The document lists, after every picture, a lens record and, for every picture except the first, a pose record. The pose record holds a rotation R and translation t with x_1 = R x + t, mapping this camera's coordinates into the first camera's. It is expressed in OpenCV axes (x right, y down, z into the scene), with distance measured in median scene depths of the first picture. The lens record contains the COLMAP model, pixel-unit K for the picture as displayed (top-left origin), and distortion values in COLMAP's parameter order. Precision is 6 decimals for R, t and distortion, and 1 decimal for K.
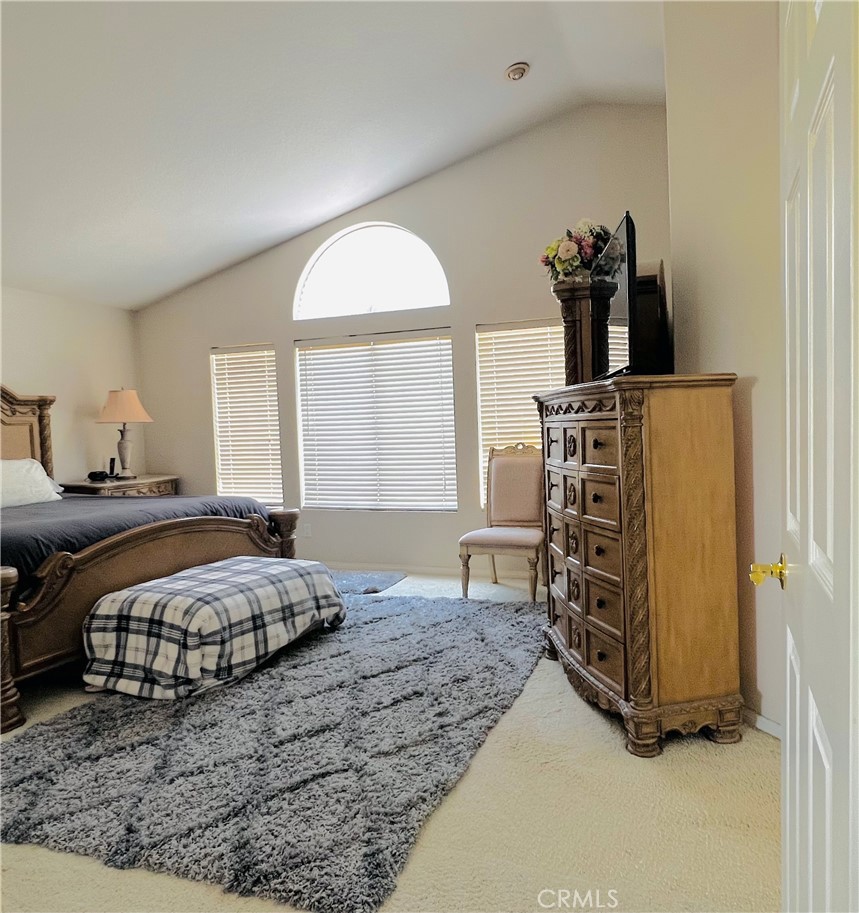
lens RADIAL K [[707.9, 0, 430.8], [0, 707.9, 458.2], [0, 0, 1]] dist [0.046899, 0.004415]
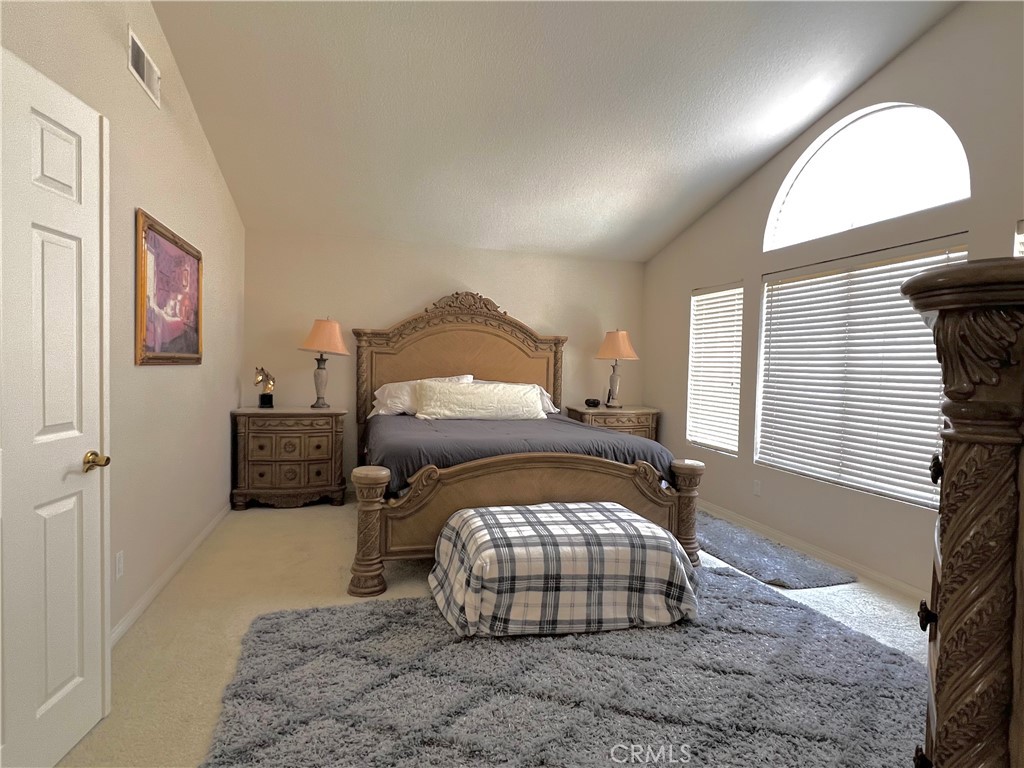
lens RADIAL K [[528.9, 0, 506.5], [0, 528.9, 381.0], [0, 0, 1]] dist [-0.008577, 0.000666]
pose [[0.591735, 0.071337, -0.802970, 0.191605], [-0.075665, 0.996594, 0.032780, -0.035318], [0.802574, 0.041359, 0.595118, 0.417365]]
